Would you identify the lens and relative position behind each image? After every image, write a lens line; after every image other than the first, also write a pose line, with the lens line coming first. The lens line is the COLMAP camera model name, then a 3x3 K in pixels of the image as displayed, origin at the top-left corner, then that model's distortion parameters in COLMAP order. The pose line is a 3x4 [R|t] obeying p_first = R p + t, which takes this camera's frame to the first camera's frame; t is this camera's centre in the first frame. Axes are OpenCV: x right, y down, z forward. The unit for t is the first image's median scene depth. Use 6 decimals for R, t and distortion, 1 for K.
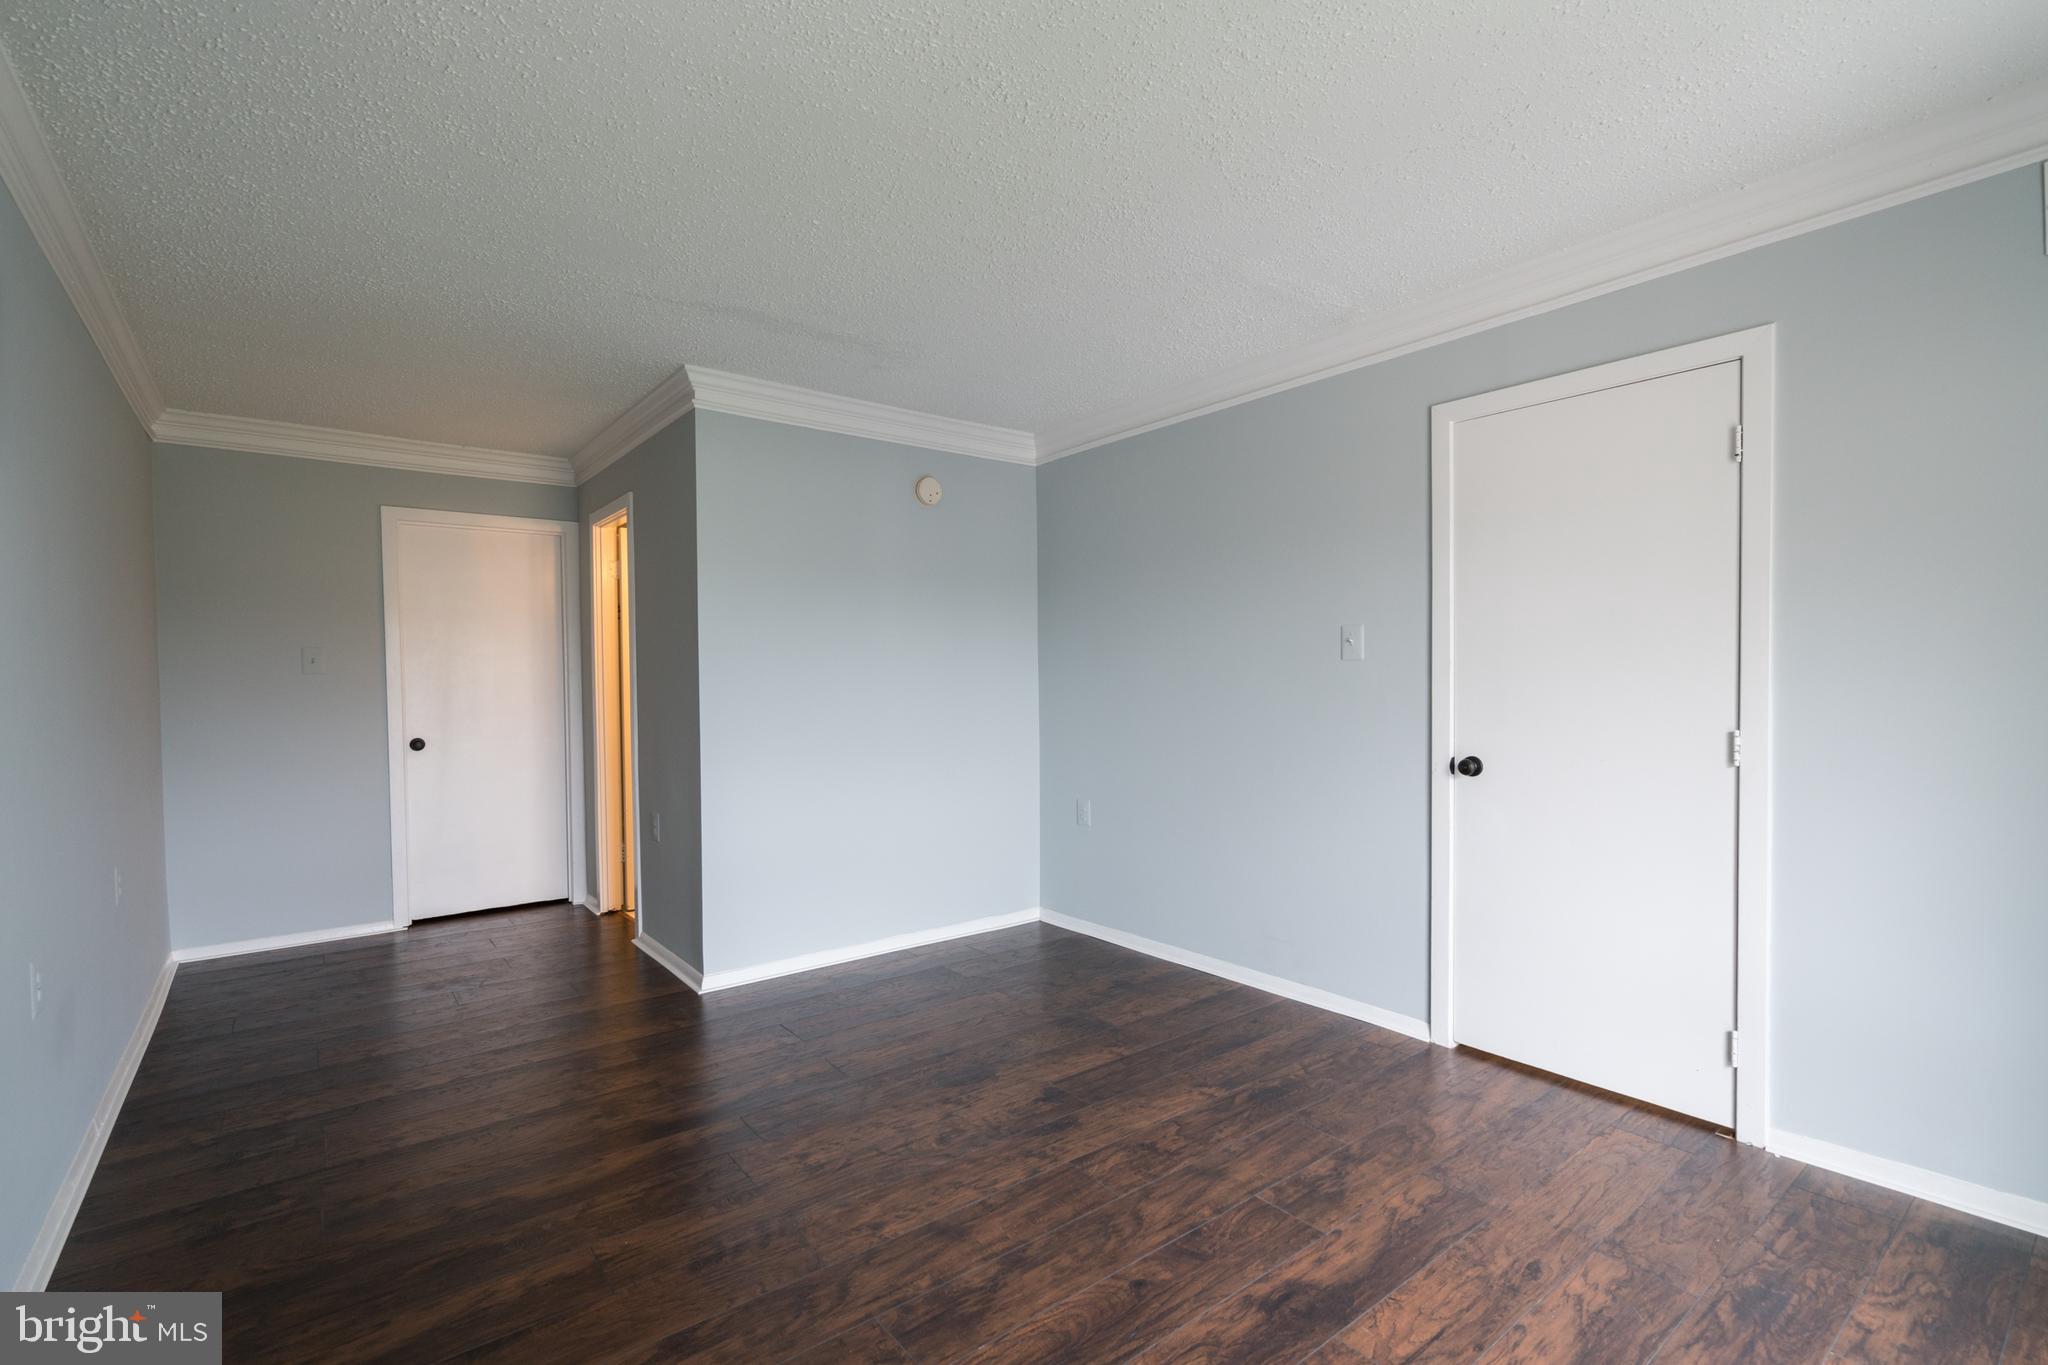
lens RADIAL K [[911.3, 0, 1041.1], [0, 911.3, 681.1], [0, 0, 1]] dist [-0.007857, 0.000020]
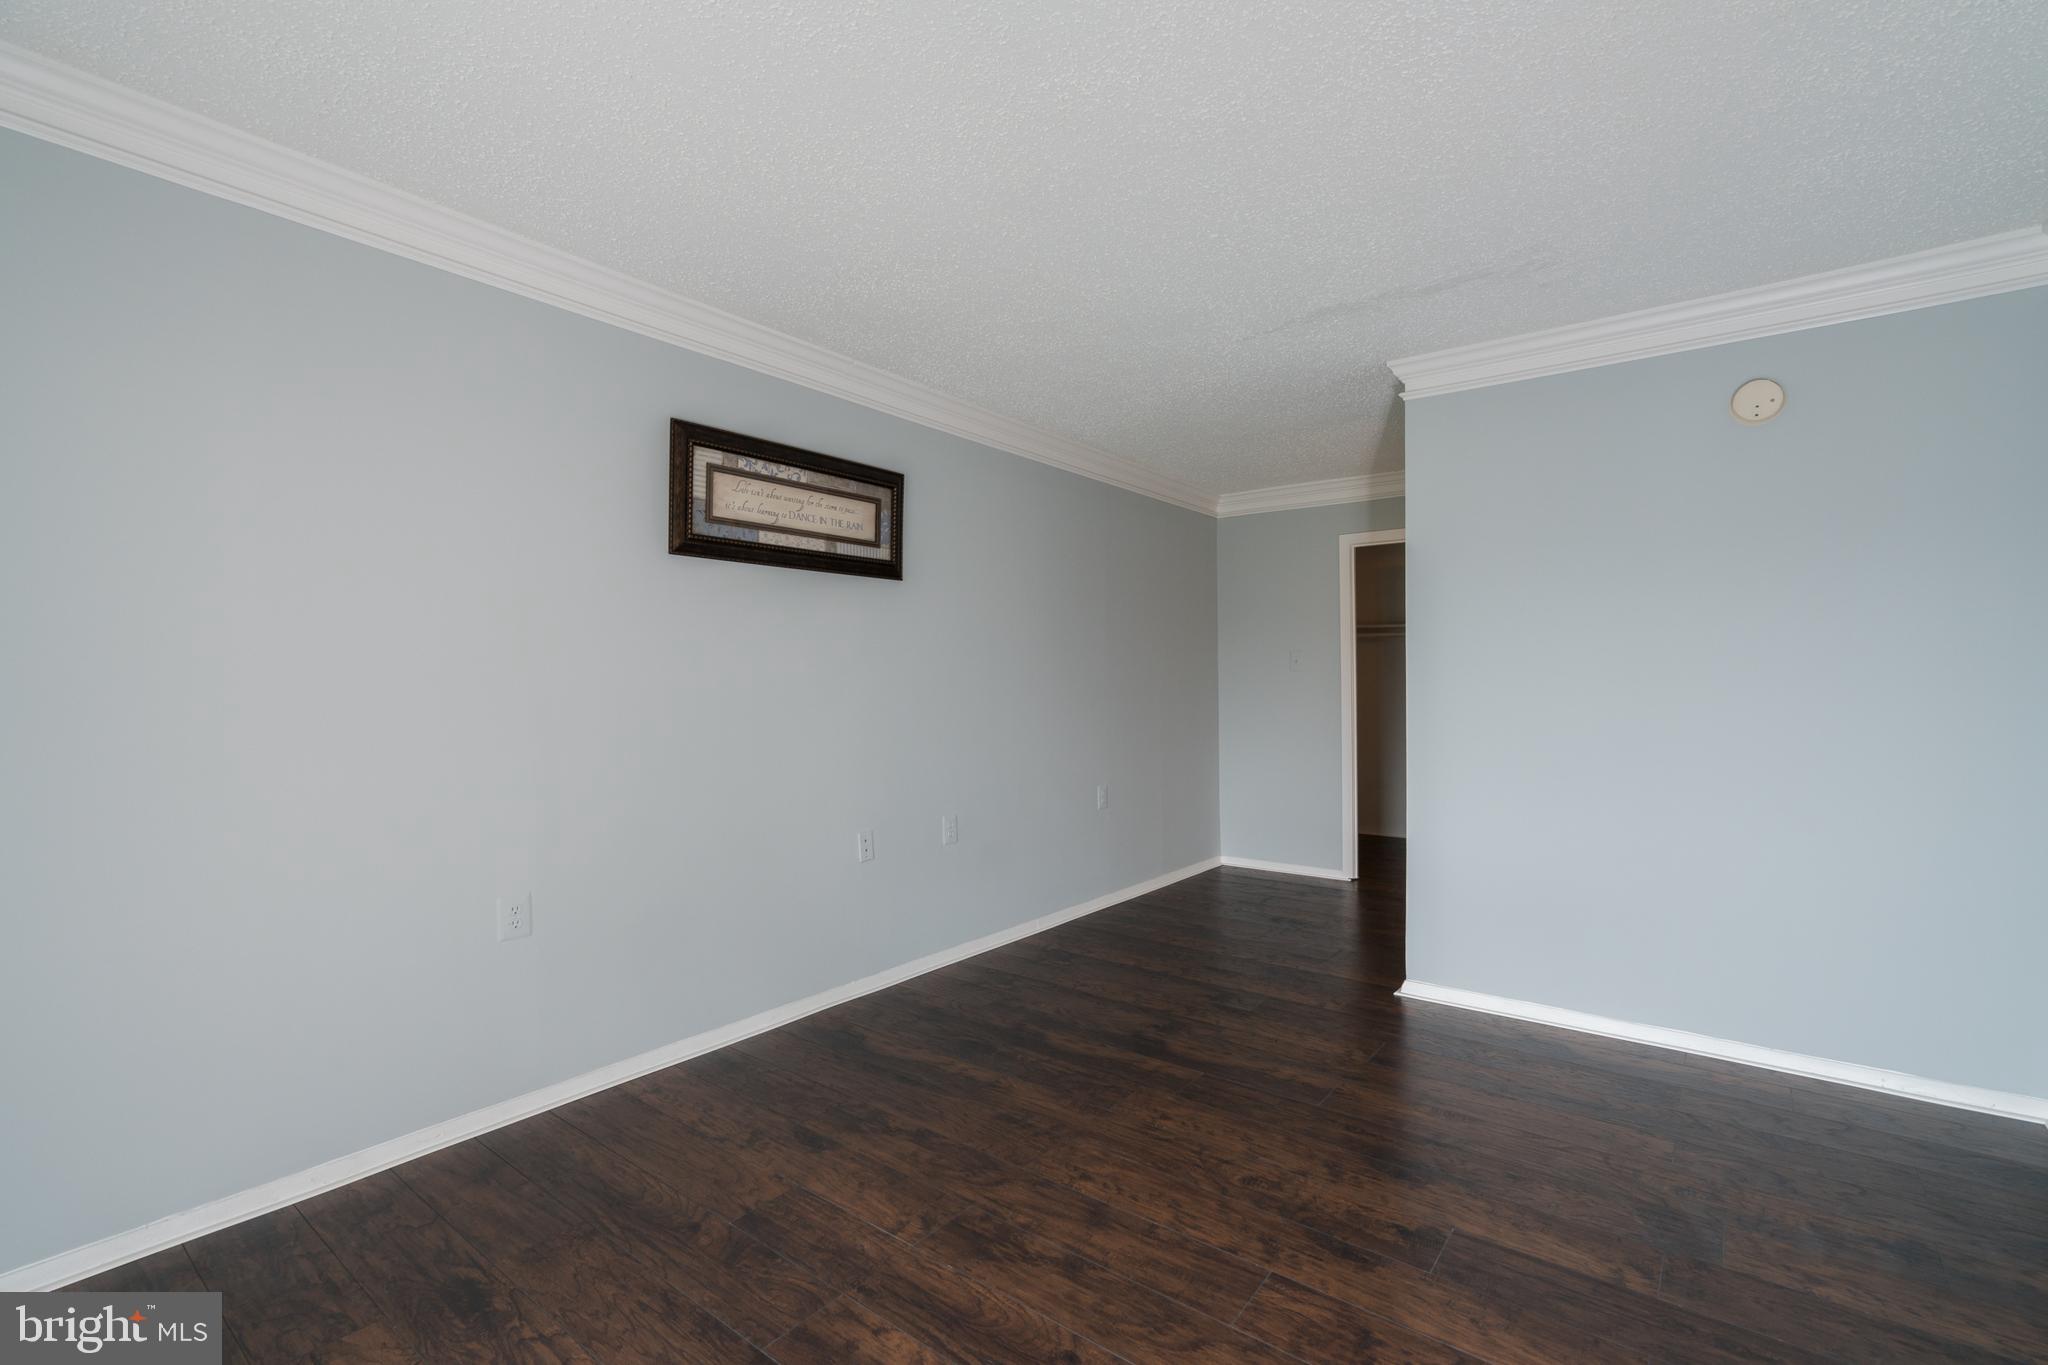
lens RADIAL K [[911.3, 0, 1036.3], [0, 911.3, 682.4], [0, 0, 1]] dist [-0.007857, 0.000020]
pose [[0.243926, 0.011199, -0.969729, 0.730942], [-0.002965, 0.999937, 0.010802, -0.007987], [0.969789, 0.000240, 0.243944, 0.571192]]
